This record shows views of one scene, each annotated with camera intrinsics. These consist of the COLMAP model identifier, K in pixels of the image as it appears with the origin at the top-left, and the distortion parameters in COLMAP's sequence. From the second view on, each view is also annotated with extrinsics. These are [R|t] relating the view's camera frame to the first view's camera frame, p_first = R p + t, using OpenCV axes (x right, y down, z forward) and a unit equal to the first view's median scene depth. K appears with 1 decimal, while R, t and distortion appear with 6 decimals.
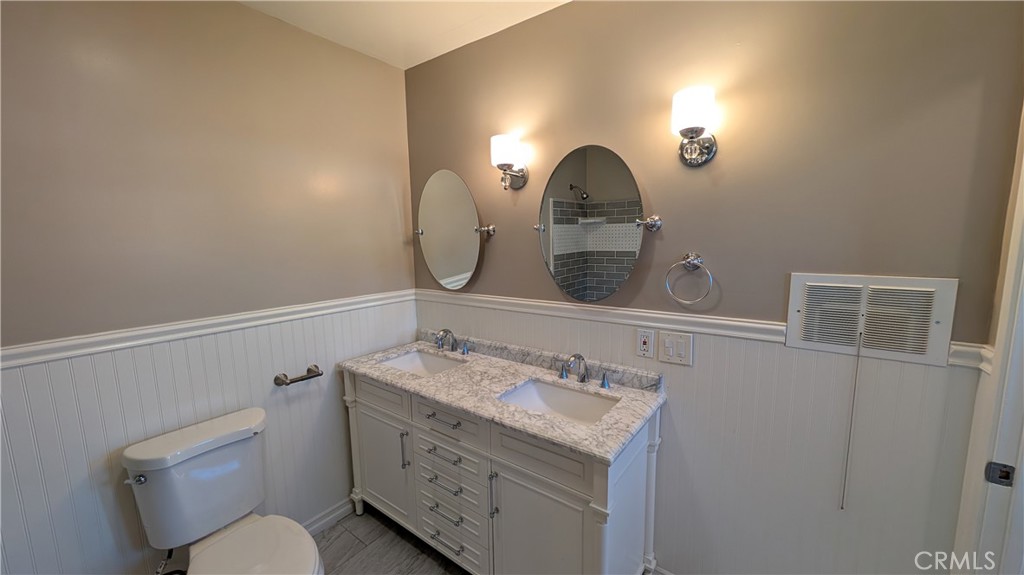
lens RADIAL K [[386.1, 0, 511.1], [0, 386.1, 285.6], [0, 0, 1]] dist [0.000635, -0.000426]
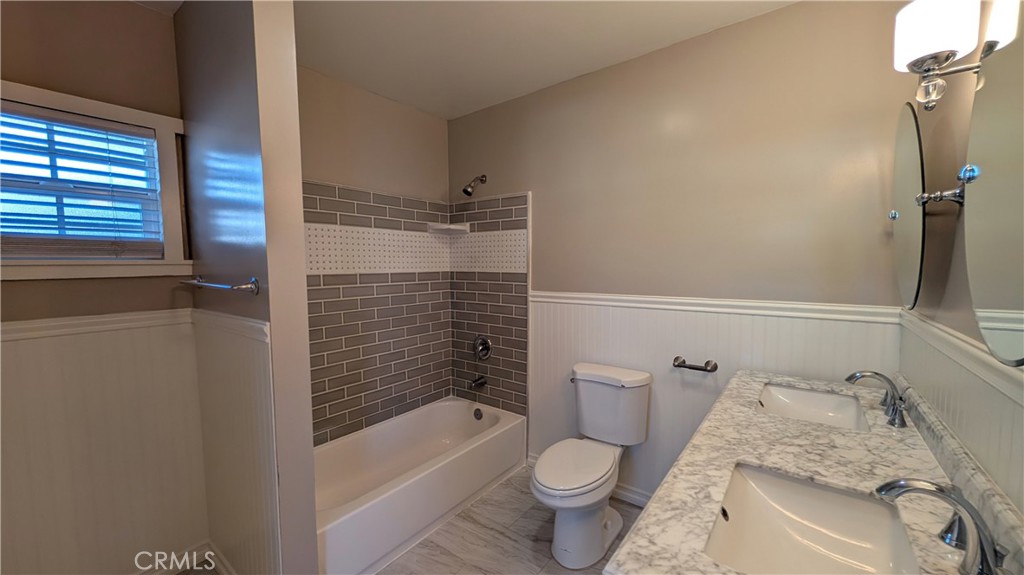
lens RADIAL K [[386.1, 0, 513.6], [0, 386.1, 292.8], [0, 0, 1]] dist [0.000635, -0.000426]
pose [[0.005369, 0.098655, -0.995107, 0.498768], [-0.115326, 0.988543, 0.097382, -0.004155], [0.993313, 0.114239, 0.016685, 0.502728]]
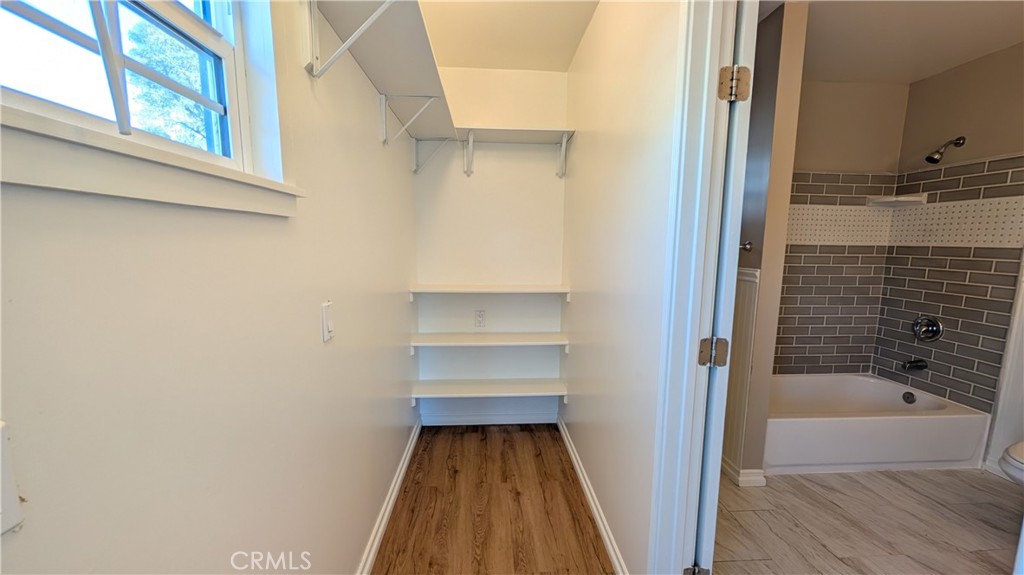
lens RADIAL K [[386.1, 0, 510.2], [0, 386.1, 290.8], [0, 0, 1]] dist [0.000635, -0.000426]
pose [[-0.753744, 0.096961, -0.649976, 1.005115], [-0.073517, 0.970406, 0.230015, 0.023389], [0.653043, 0.221157, -0.724309, 0.432948]]
